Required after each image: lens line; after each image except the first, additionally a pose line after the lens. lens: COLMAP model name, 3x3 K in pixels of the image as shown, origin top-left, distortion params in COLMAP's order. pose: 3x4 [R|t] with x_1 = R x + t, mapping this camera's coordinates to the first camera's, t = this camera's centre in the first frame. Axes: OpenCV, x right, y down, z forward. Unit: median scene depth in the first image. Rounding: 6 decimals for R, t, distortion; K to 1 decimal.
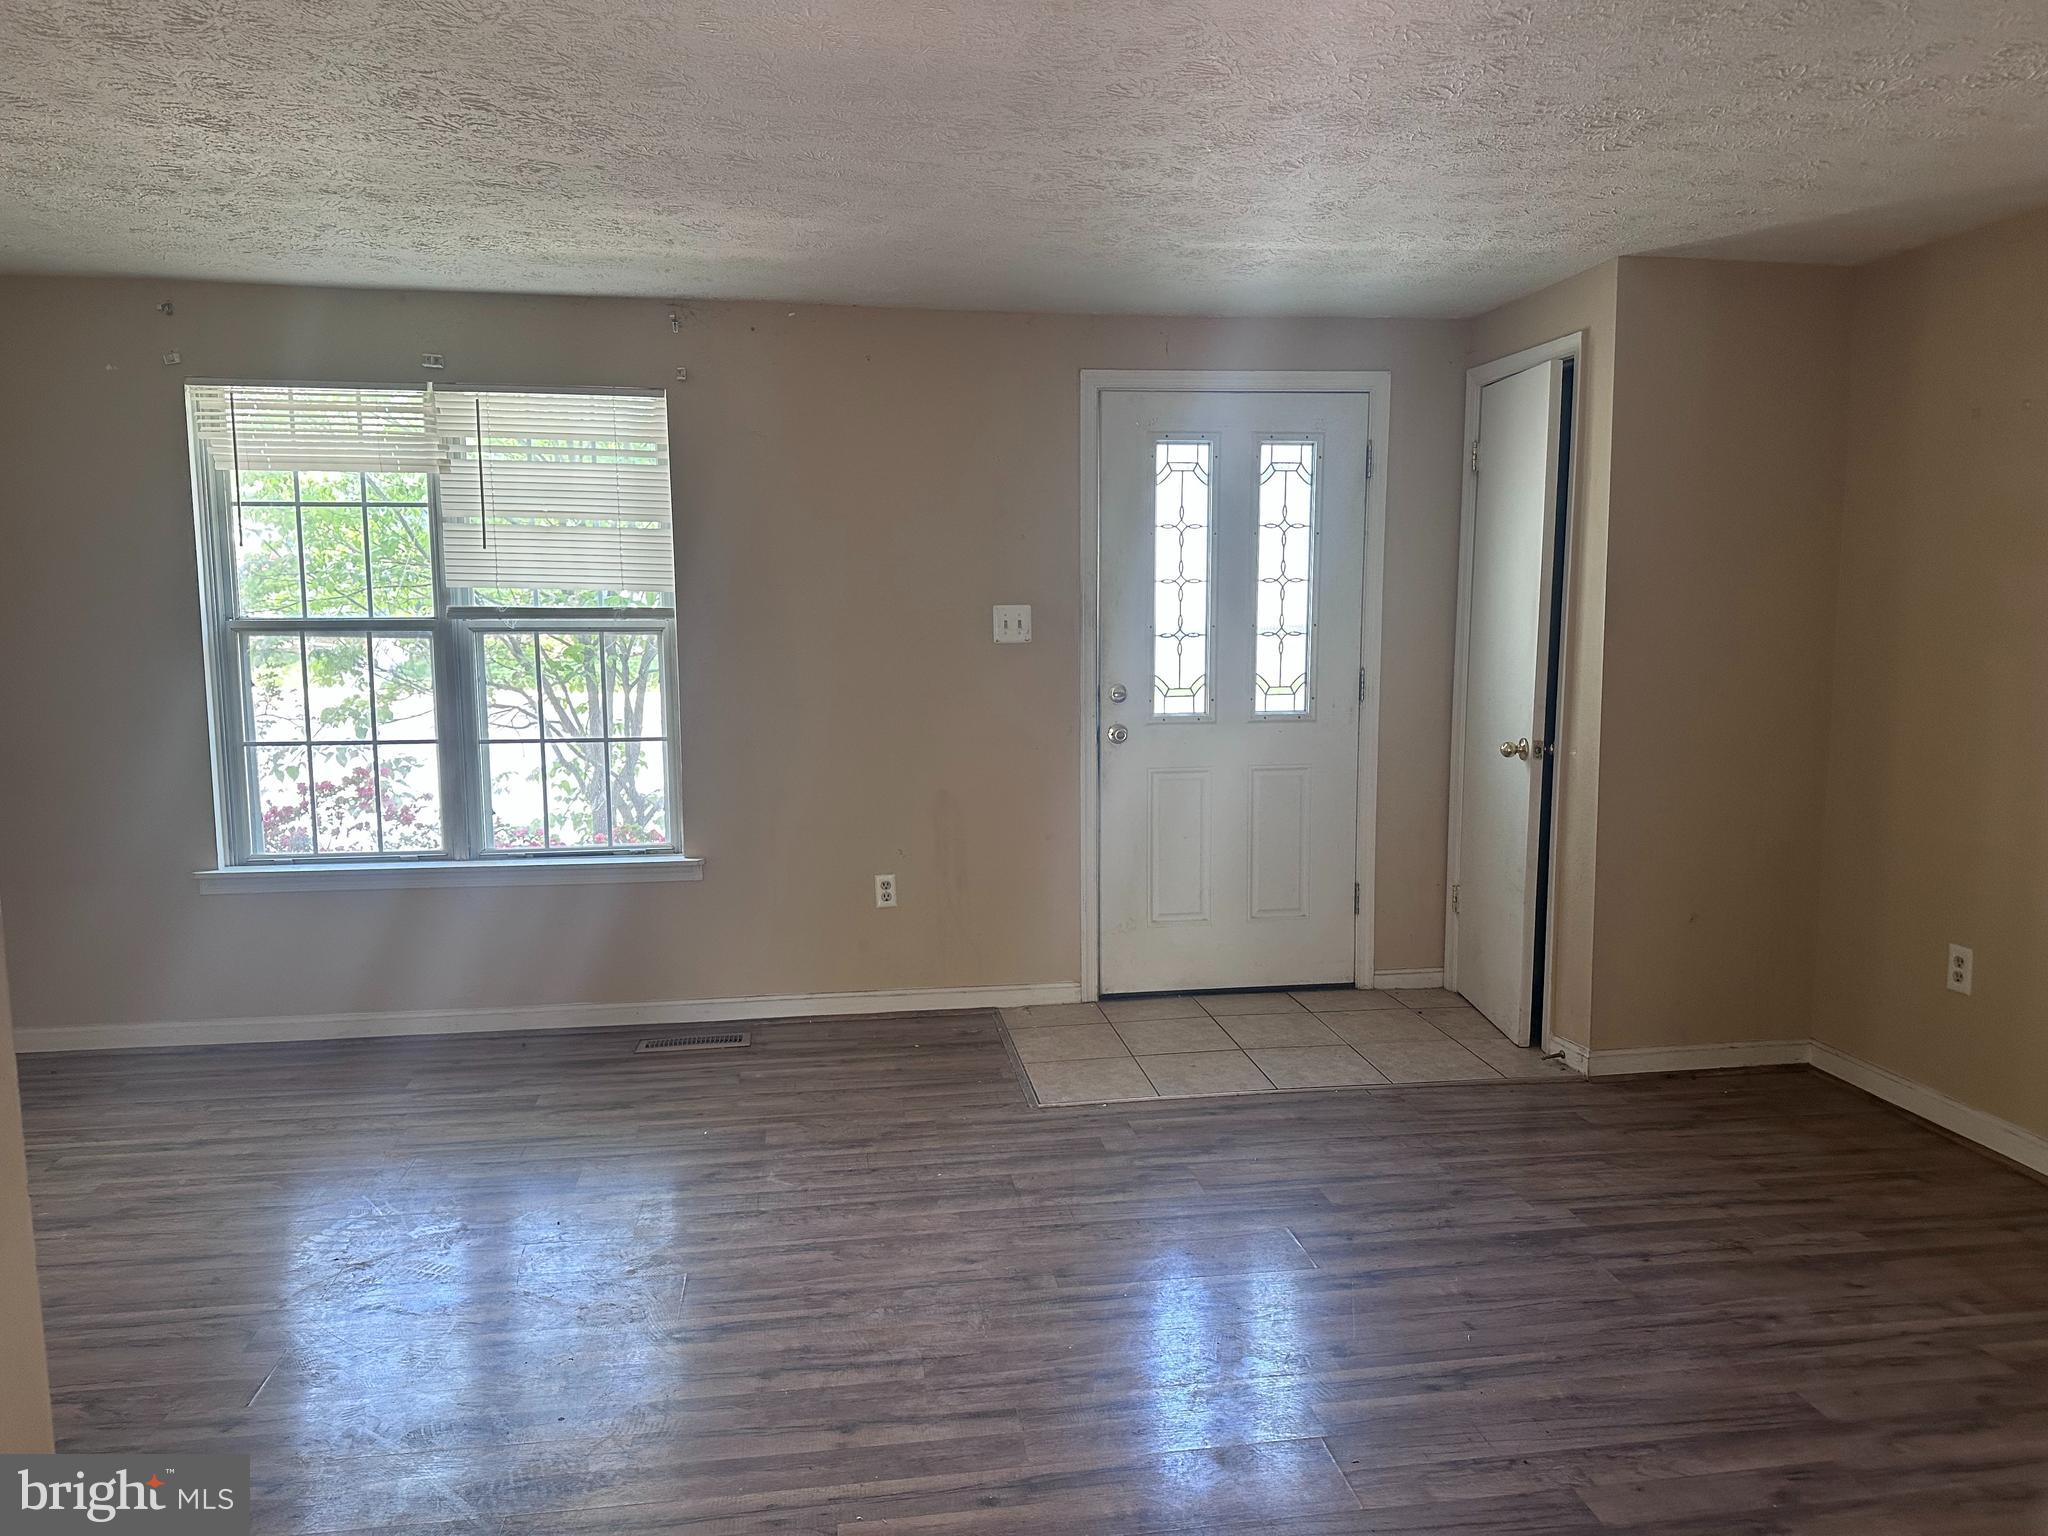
lens RADIAL K [[1435.2, 0, 1033.8], [0, 1435.2, 770.7], [0, 0, 1]] dist [0.079902, -0.059896]
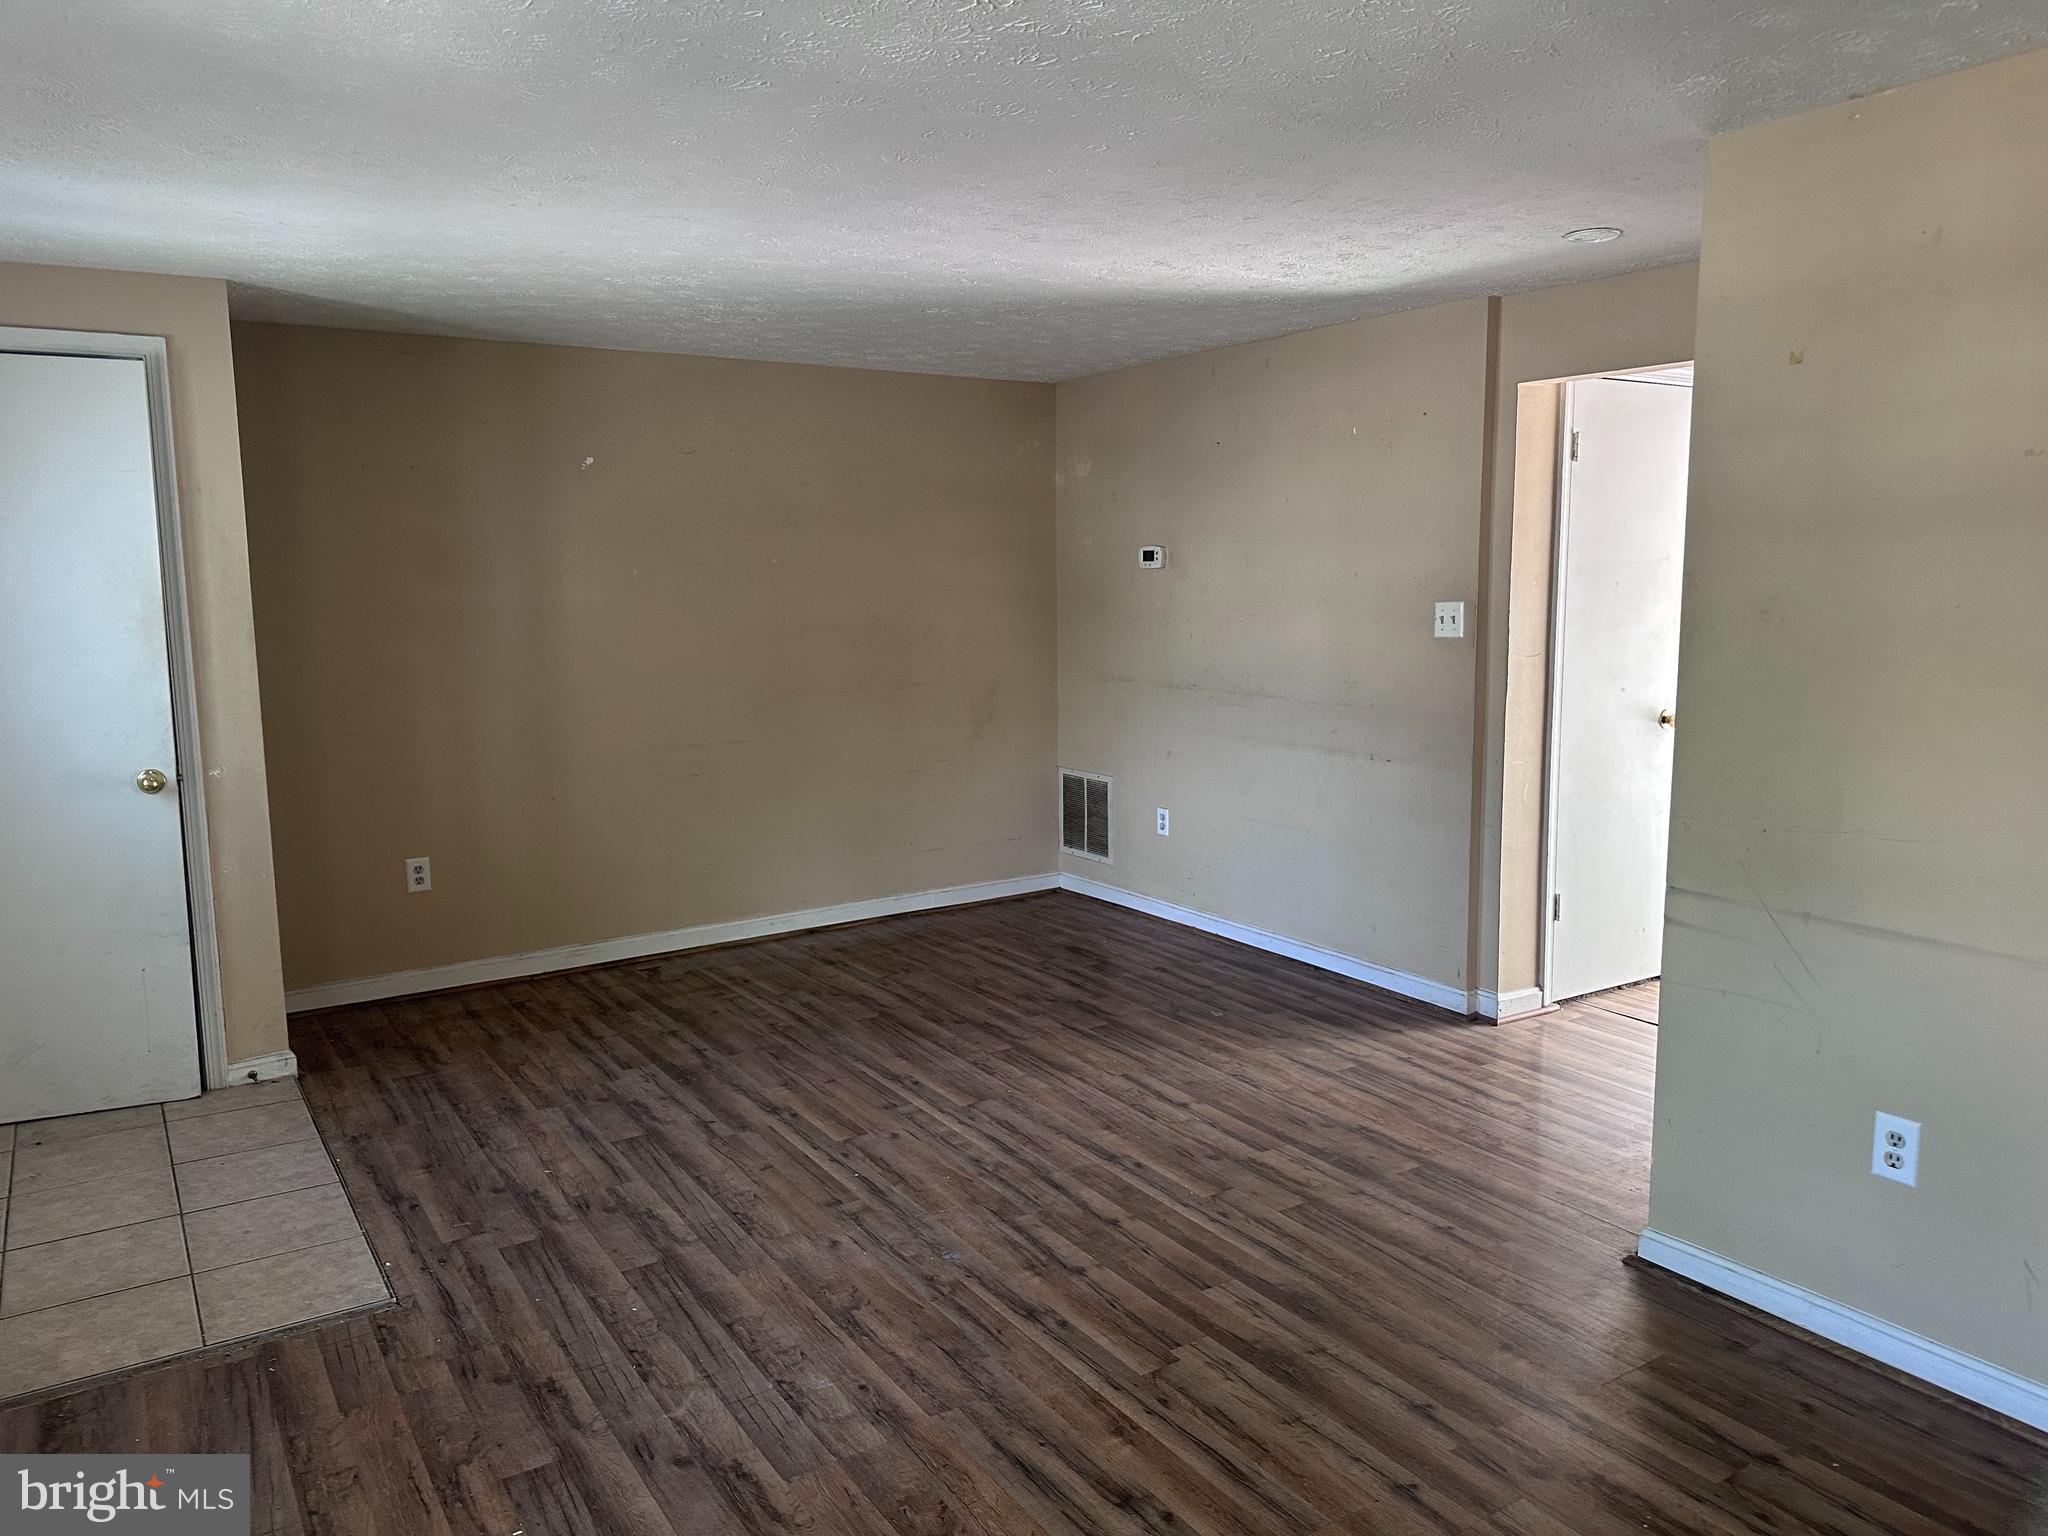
lens RADIAL K [[1435.2, 0, 1029.4], [0, 1435.2, 772.4], [0, 0, 1]] dist [0.079902, -0.059896]
pose [[-0.414147, -0.122889, 0.901876, -0.948300], [0.121472, 0.974519, 0.188567, -0.168156], [-0.902068, 0.187647, -0.388666, 1.135346]]
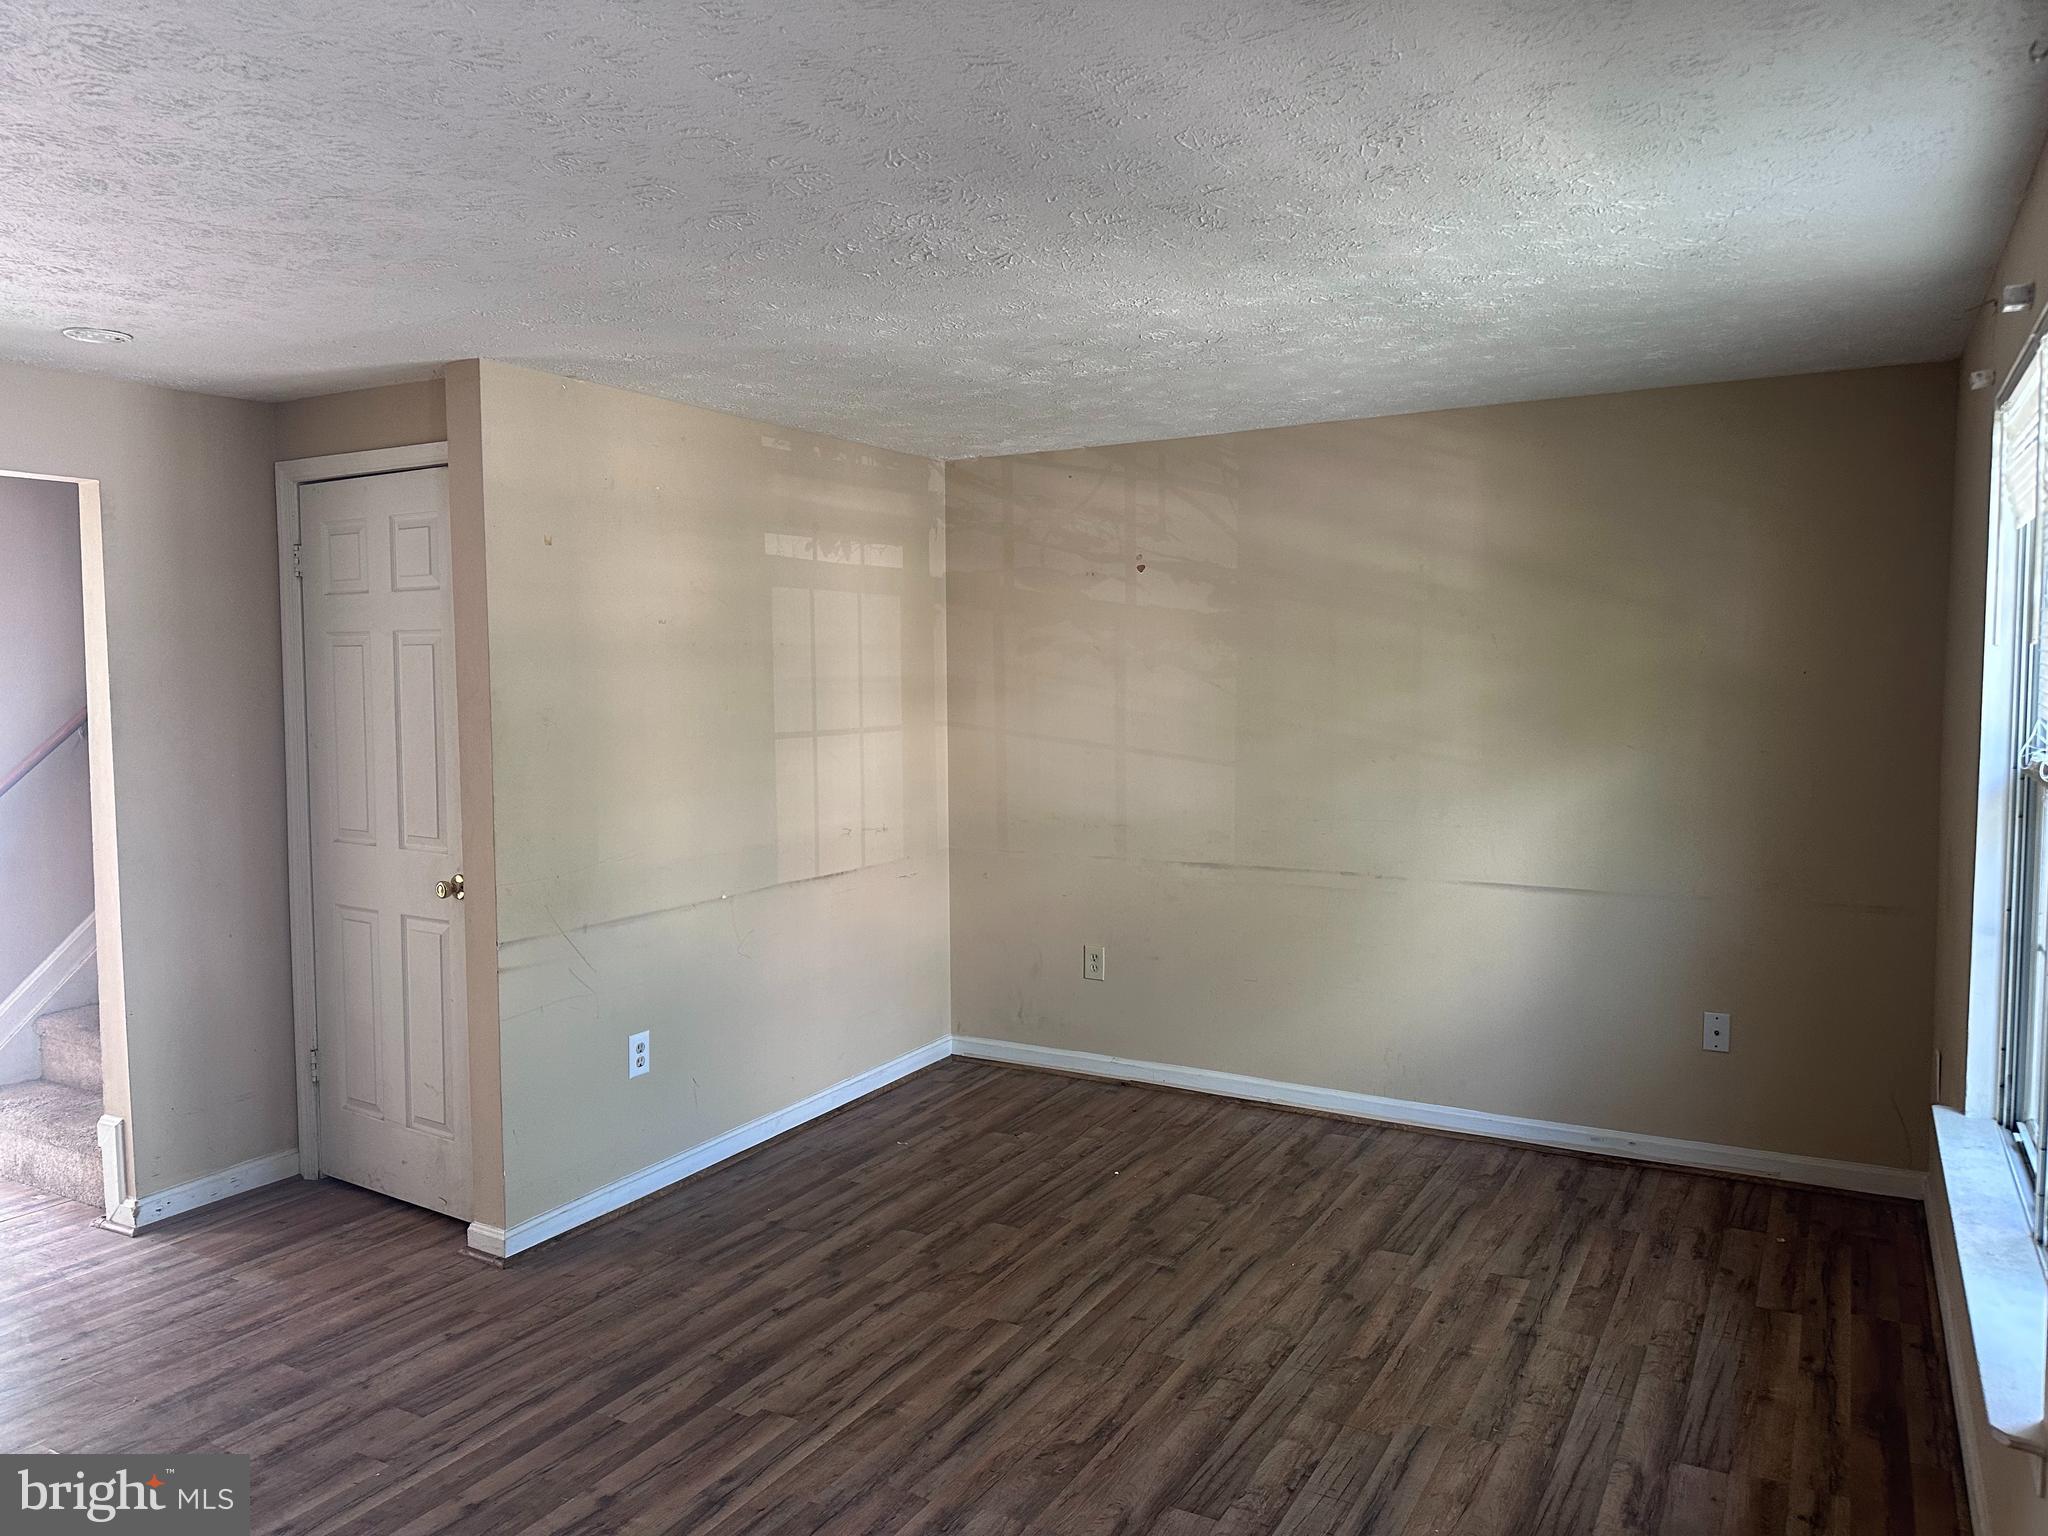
lens RADIAL K [[1435.2, 0, 1022.6], [0, 1435.2, 760.4], [0, 0, 1]] dist [0.079902, -0.059896]
pose [[-0.626851, 0.052978, -0.777336, 0.320649], [-0.085697, 0.986944, 0.136370, -0.205329], [0.774412, 0.152099, -0.614127, 1.417108]]
